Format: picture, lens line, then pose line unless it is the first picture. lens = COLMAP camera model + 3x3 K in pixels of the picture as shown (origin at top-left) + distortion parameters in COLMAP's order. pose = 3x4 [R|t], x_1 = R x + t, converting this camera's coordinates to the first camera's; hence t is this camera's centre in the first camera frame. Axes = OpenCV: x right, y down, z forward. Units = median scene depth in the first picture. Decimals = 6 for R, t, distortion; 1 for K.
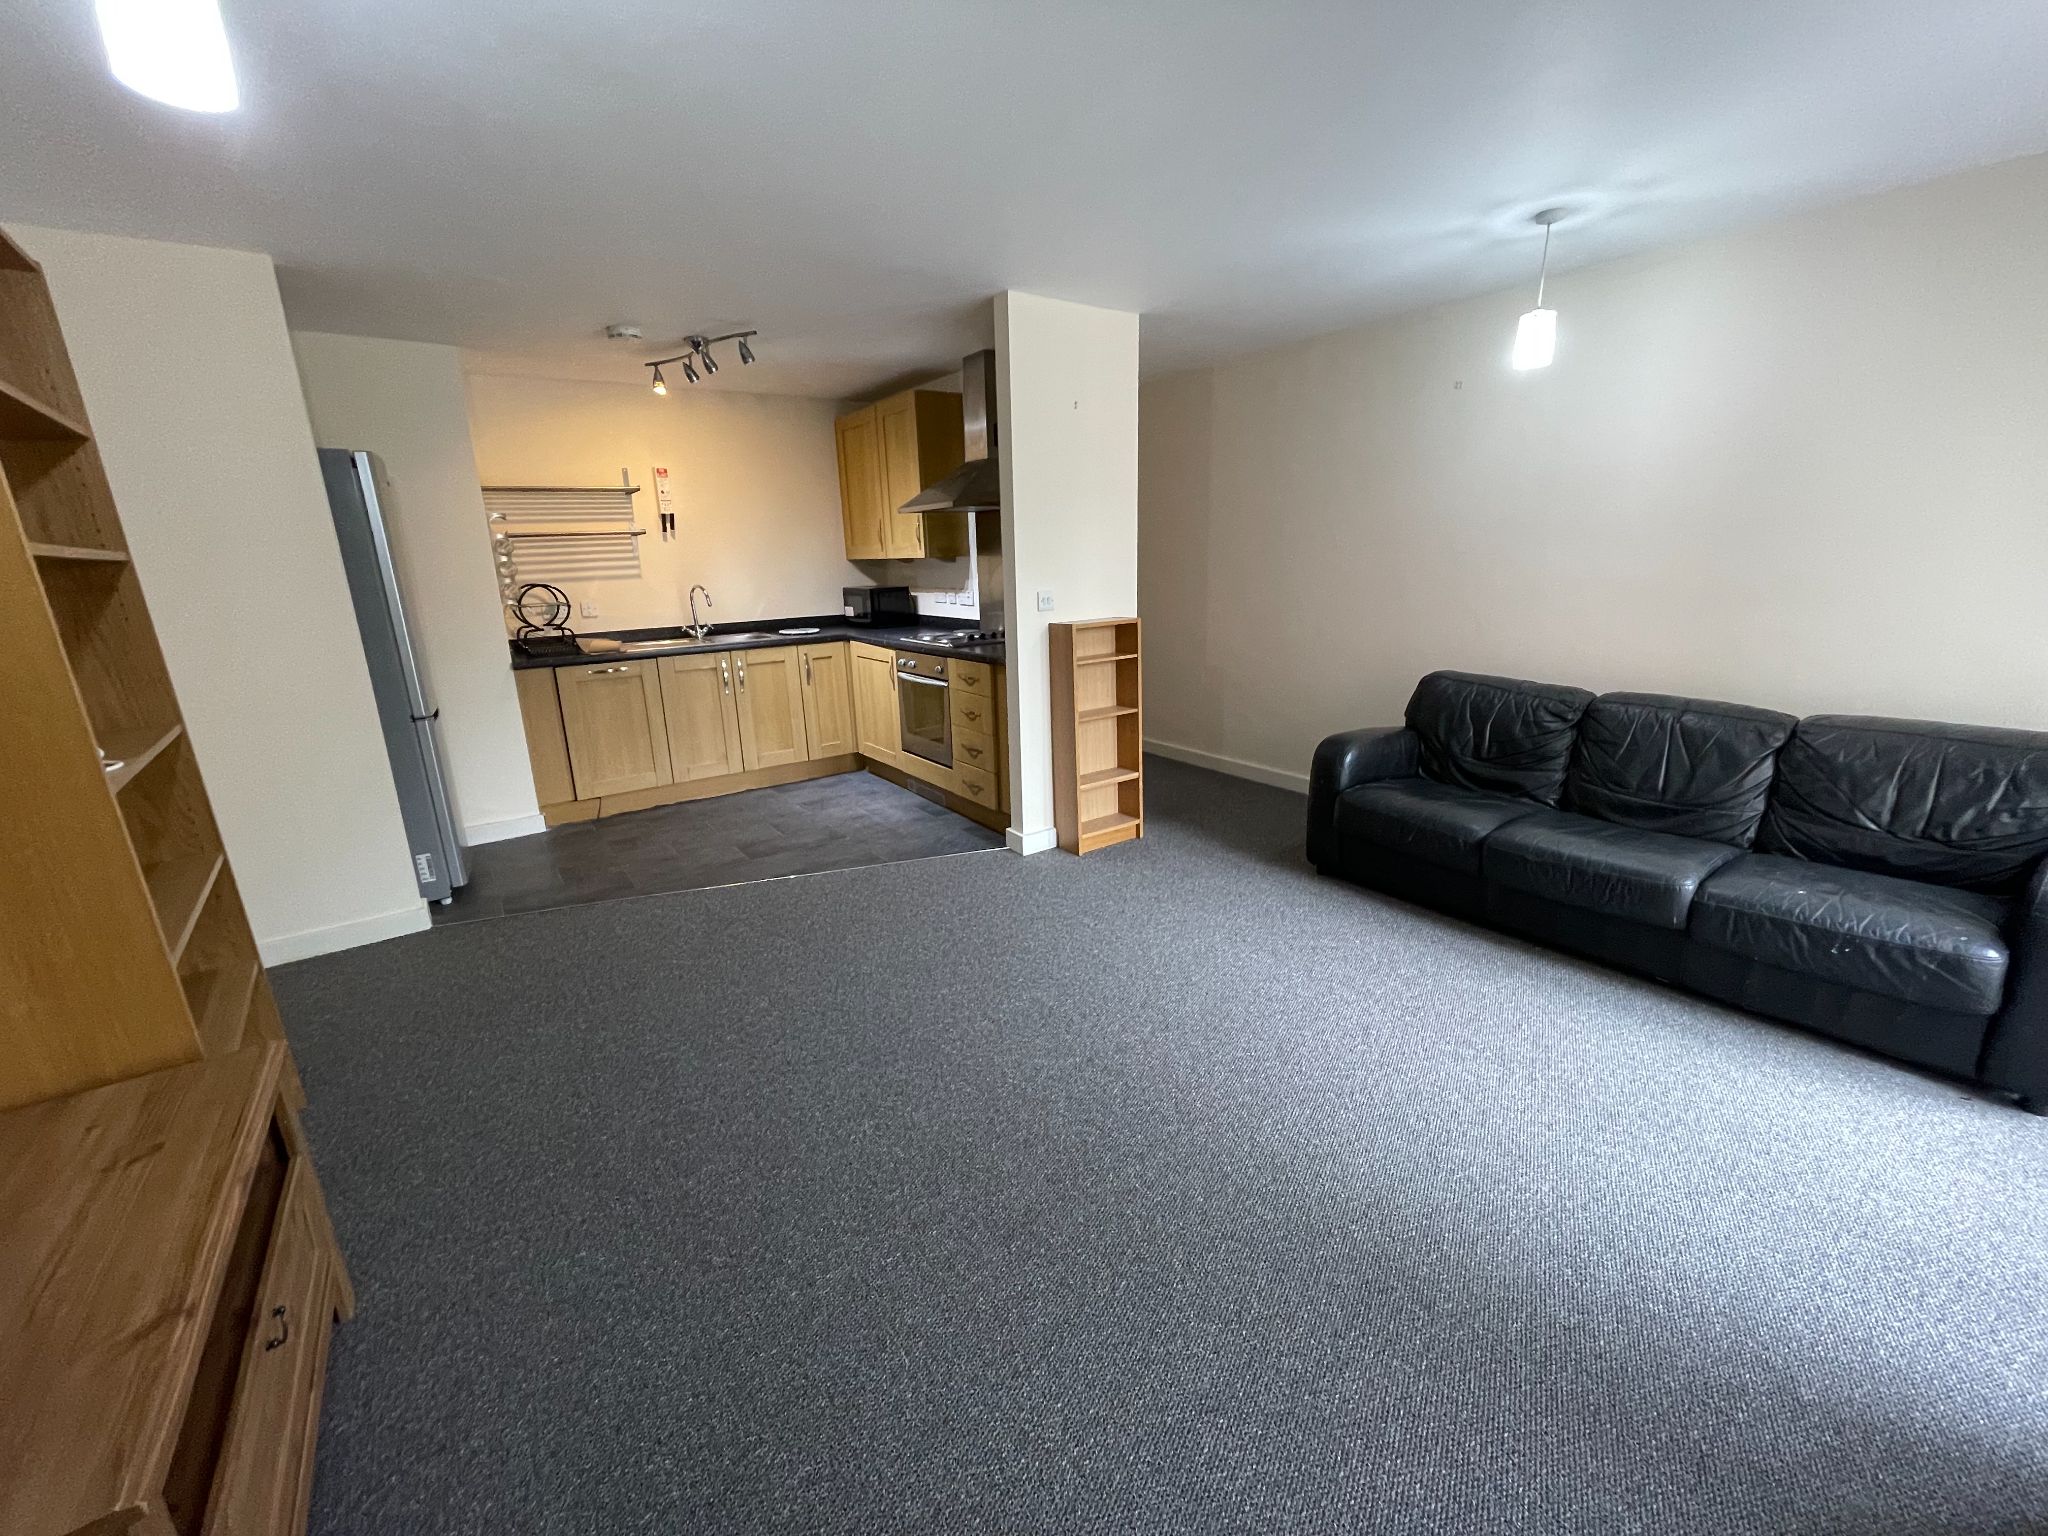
lens RADIAL K [[815.6, 0, 1024.0], [0, 815.6, 768.0], [0, 0, 1]] dist [-0.027052, -0.000045]
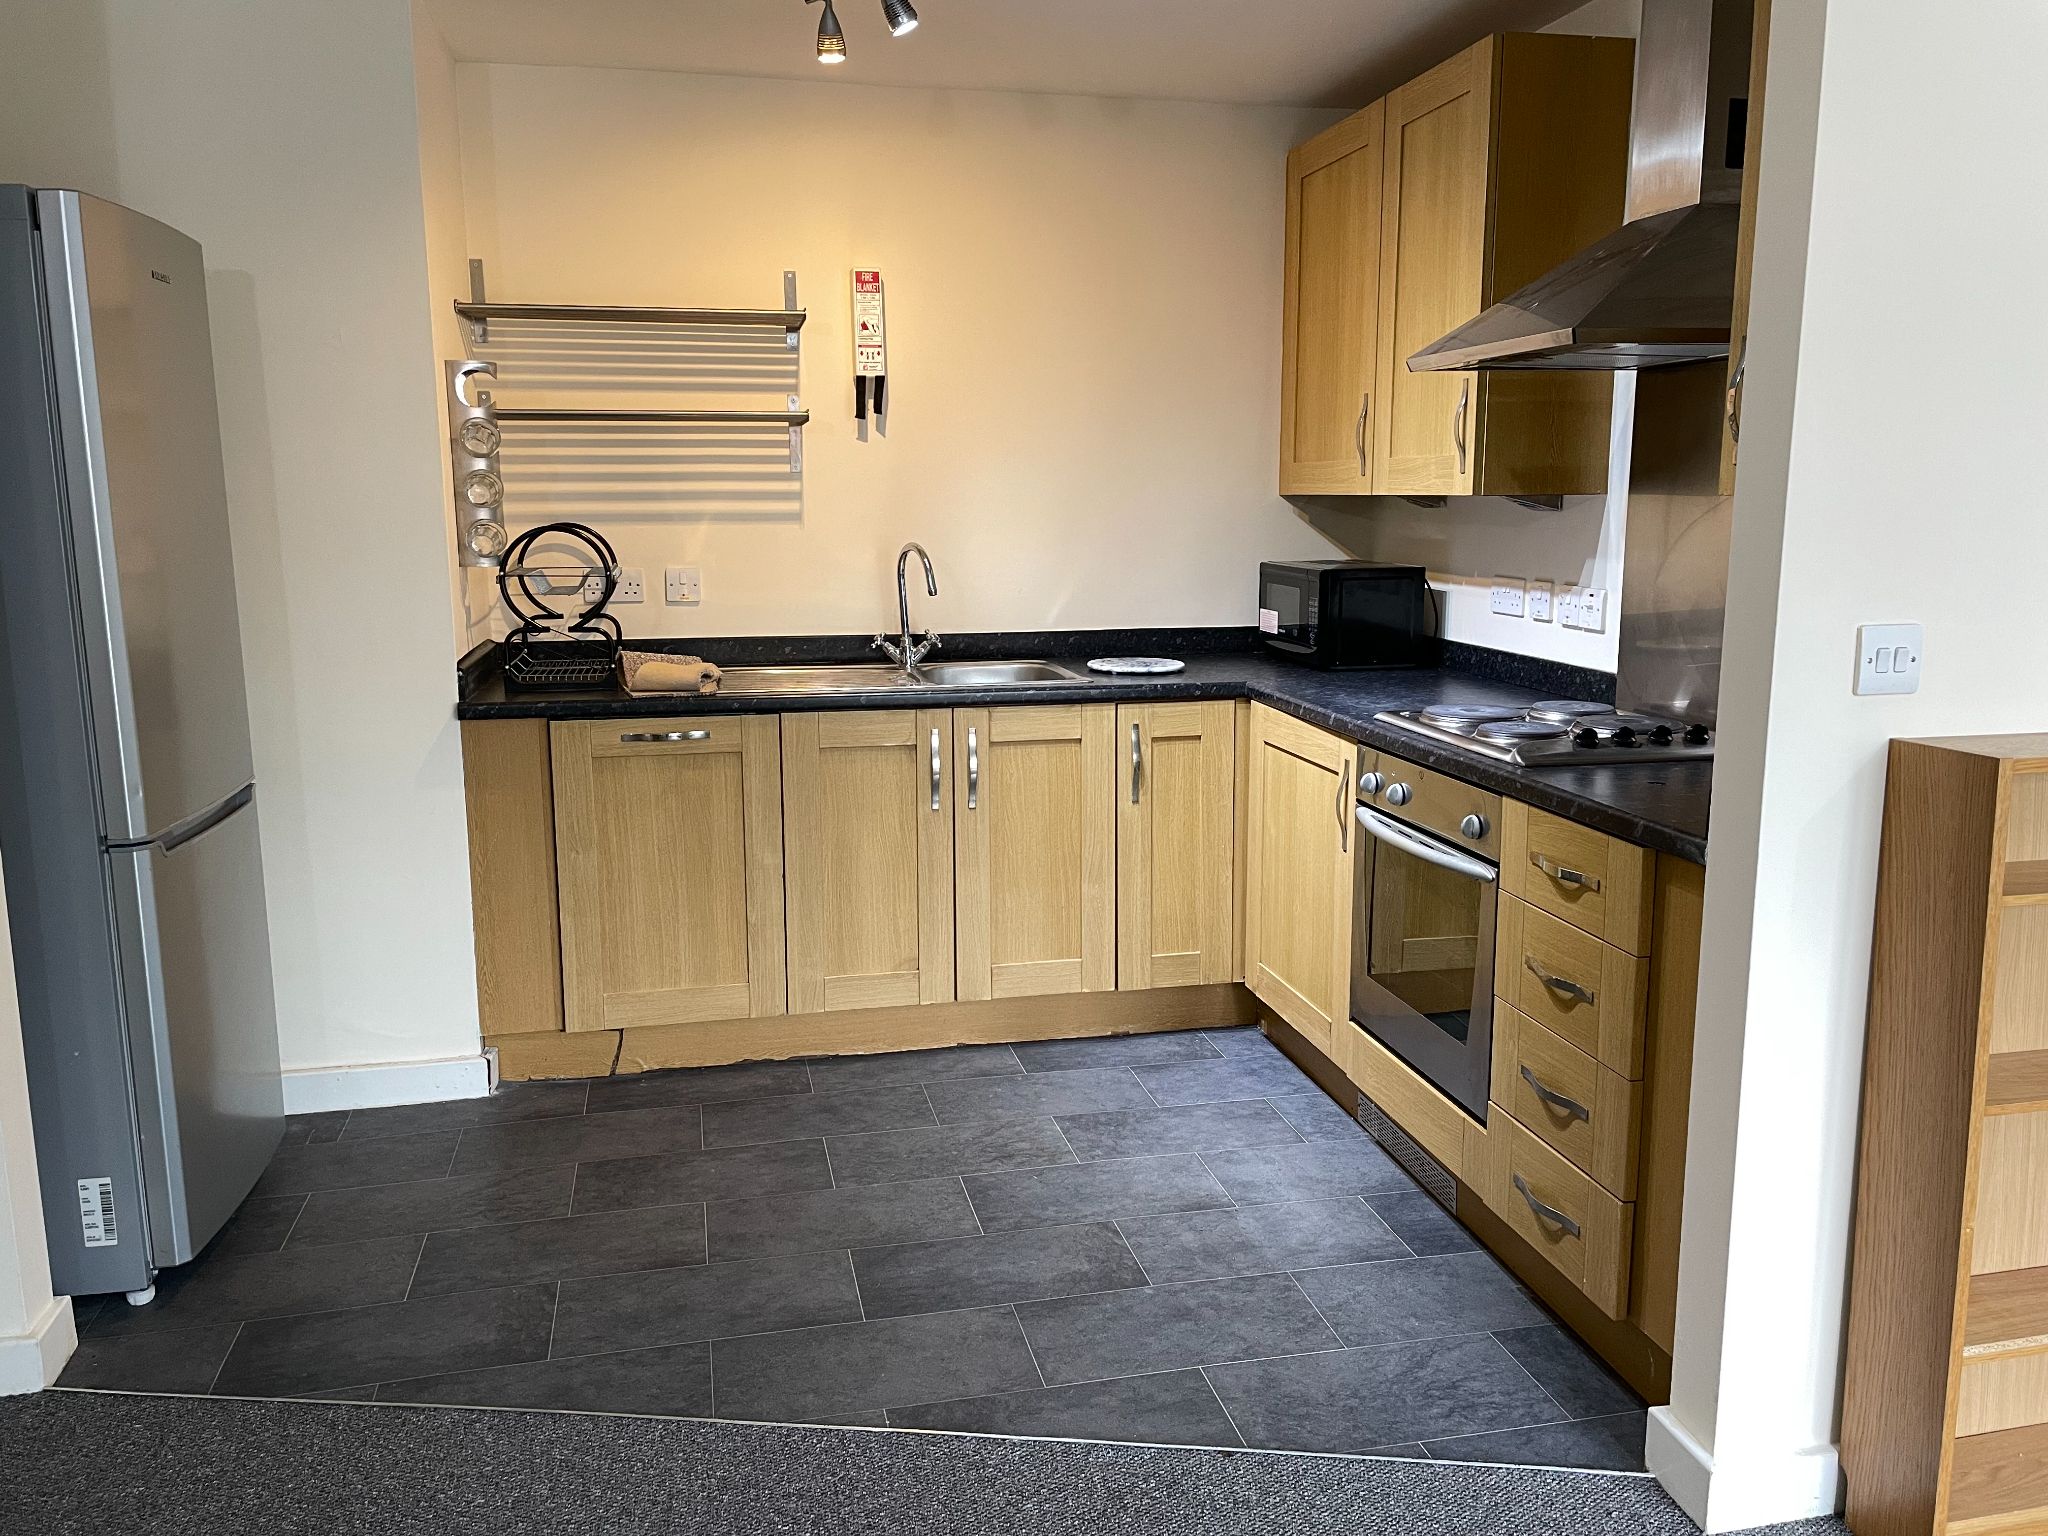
lens RADIAL K [[1584.0, 0, 1024.0], [0, 1584.0, 768.0], [0, 0, 1]] dist [0.115749, -0.163557]
pose [[0.920019, 0.092658, -0.380761, -0.023650], [-0.122822, 0.990868, -0.055642, -0.076365], [0.372128, 0.097957, 0.922998, 0.289926]]
